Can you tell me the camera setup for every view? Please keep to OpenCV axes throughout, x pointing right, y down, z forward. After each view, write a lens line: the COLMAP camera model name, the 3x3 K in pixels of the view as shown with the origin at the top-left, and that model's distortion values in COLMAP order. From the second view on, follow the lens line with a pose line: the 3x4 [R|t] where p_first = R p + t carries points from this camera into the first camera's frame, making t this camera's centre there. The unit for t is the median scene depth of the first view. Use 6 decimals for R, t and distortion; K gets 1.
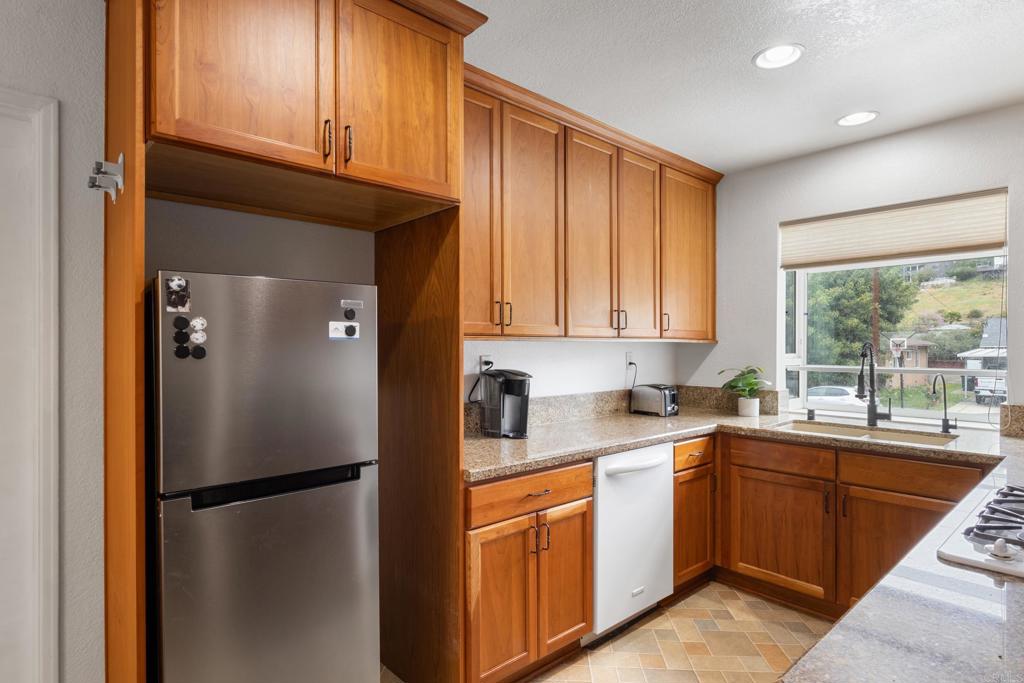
lens RADIAL K [[552.9, 0, 512.0], [0, 552.9, 341.5], [0, 0, 1]] dist [-0.001916, -0.000089]
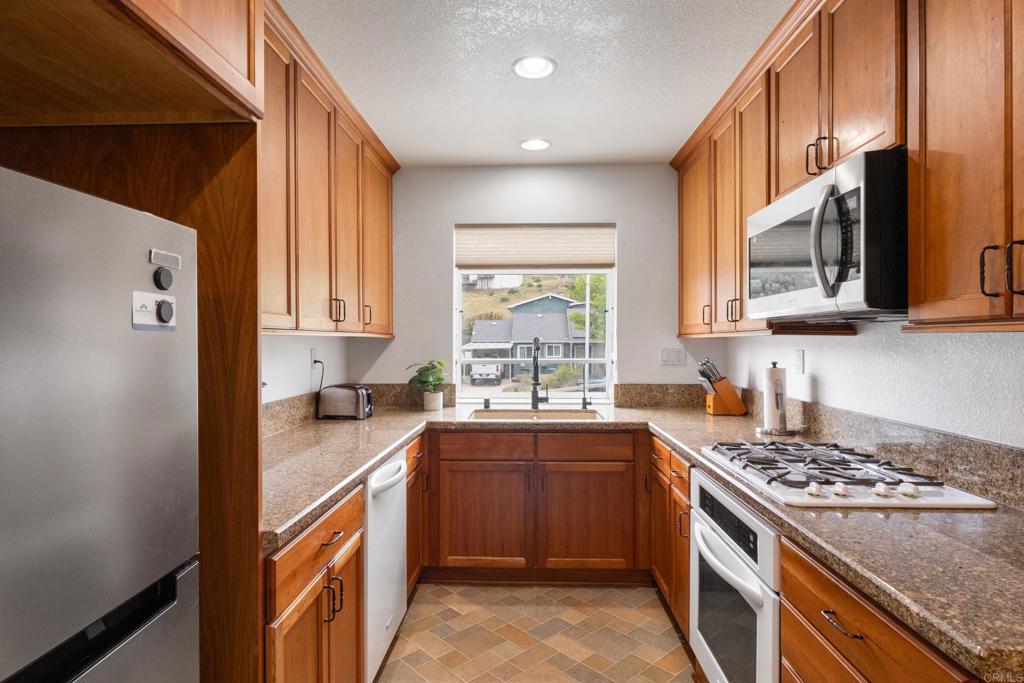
lens RADIAL K [[547.5, 0, 513.6], [0, 547.5, 338.2], [0, 0, 1]] dist [-0.003762, -0.000466]
pose [[0.696472, 0.001529, 0.717582, -0.223123], [-0.003171, 0.999995, 0.000947, 0.001698], [-0.717577, -0.002935, 0.696473, 0.225913]]
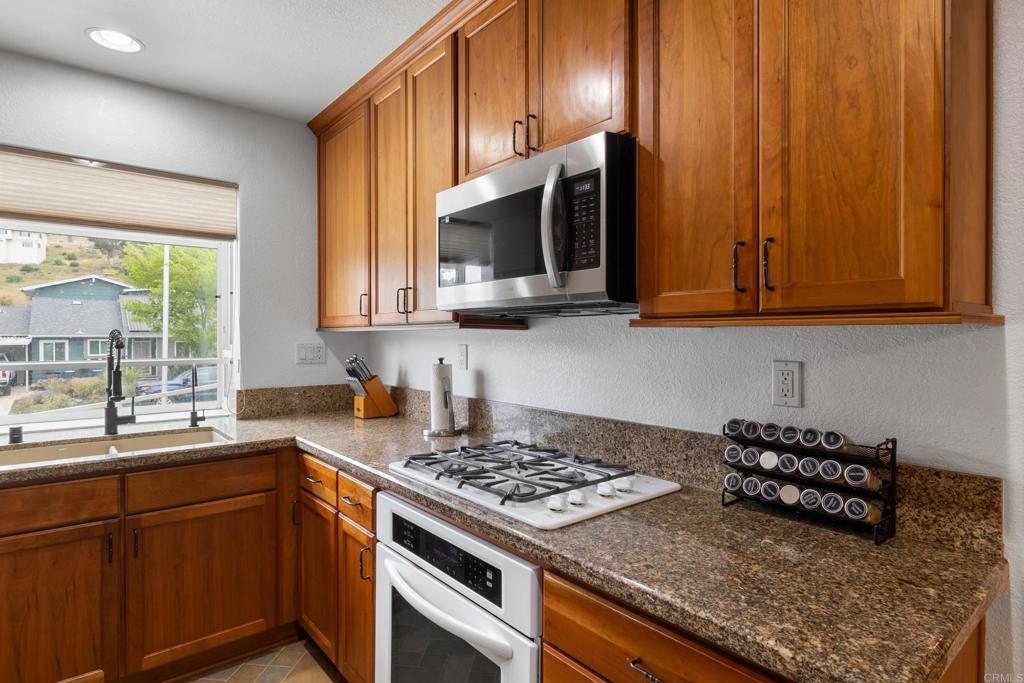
lens RADIAL K [[542.7, 0, 509.8], [0, 542.7, 337.7], [0, 0, 1]] dist [-0.000439, -0.000114]
pose [[0.046201, -0.004834, 0.998920, -0.107675], [-0.008907, 0.999947, 0.005251, 0.004148], [-0.998892, -0.009140, 0.046156, 0.399079]]
